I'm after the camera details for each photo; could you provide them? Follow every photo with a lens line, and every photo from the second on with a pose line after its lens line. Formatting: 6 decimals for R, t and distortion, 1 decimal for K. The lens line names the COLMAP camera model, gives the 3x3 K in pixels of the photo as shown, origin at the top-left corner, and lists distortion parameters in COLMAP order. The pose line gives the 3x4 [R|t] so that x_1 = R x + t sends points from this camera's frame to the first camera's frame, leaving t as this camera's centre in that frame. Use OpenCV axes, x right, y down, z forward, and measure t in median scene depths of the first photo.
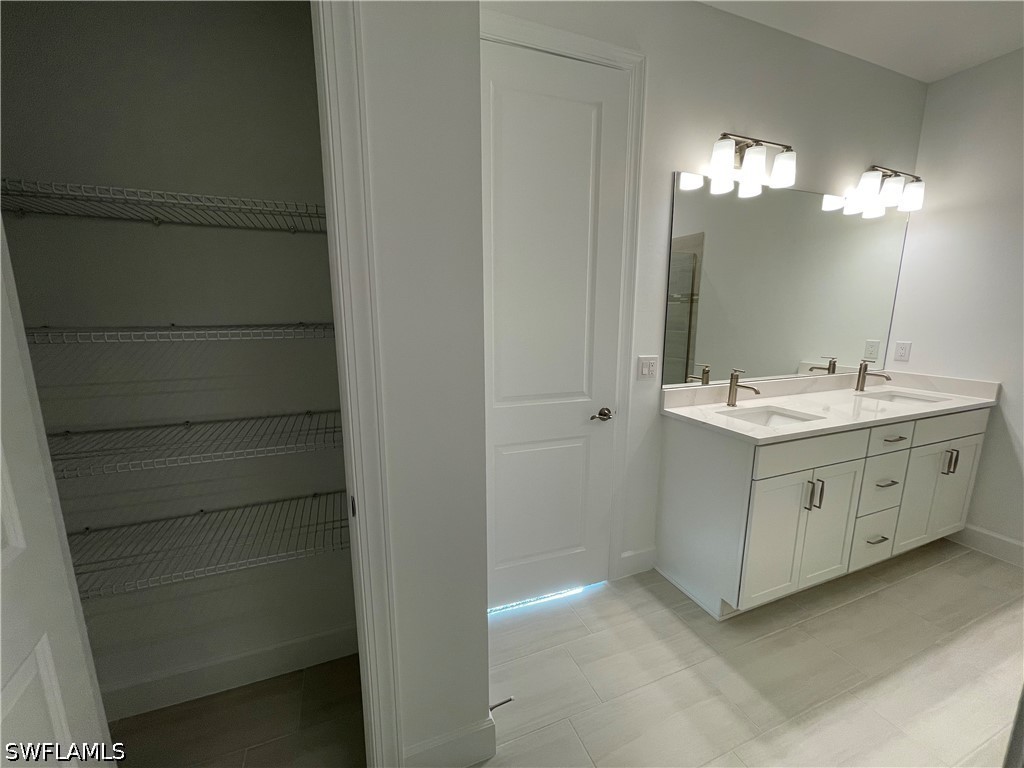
lens RADIAL K [[412.6, 0, 507.9], [0, 412.6, 386.0], [0, 0, 1]] dist [-0.001113, 0.000419]
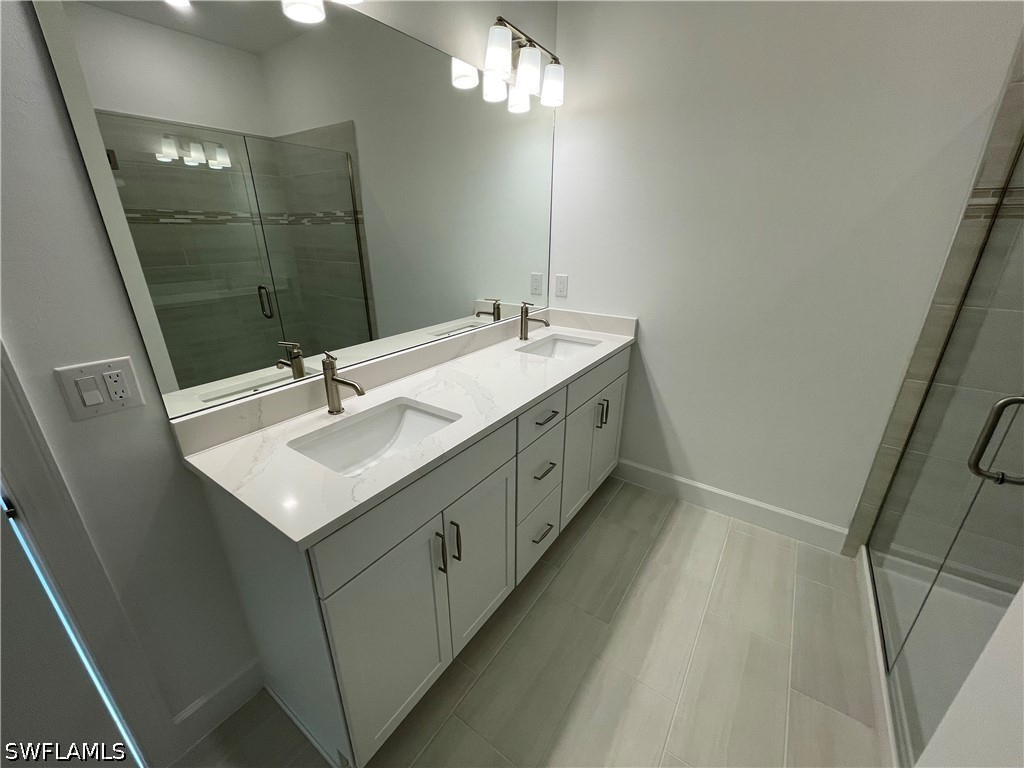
lens RADIAL K [[412.6, 0, 507.9], [0, 412.6, 386.0], [0, 0, 1]] dist [-0.001113, 0.000419]
pose [[0.835118, -0.196001, 0.513966, 0.440275], [0.097227, 0.972249, 0.212788, -0.090890], [-0.541410, -0.127732, 0.830999, 0.362012]]
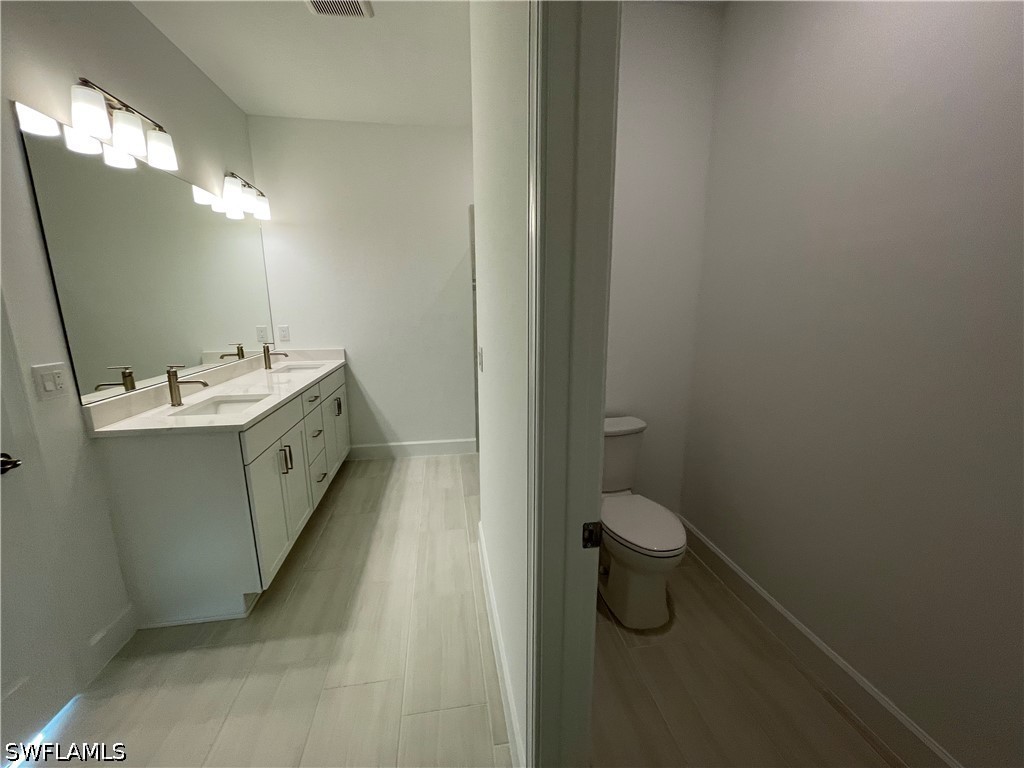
lens RADIAL K [[412.6, 0, 507.9], [0, 412.6, 386.0], [0, 0, 1]] dist [-0.001113, 0.000419]
pose [[0.215813, -0.194599, 0.956847, -0.156800], [0.175636, 0.971693, 0.158004, -0.008933], [-0.960509, 0.133957, 0.243883, 0.074095]]
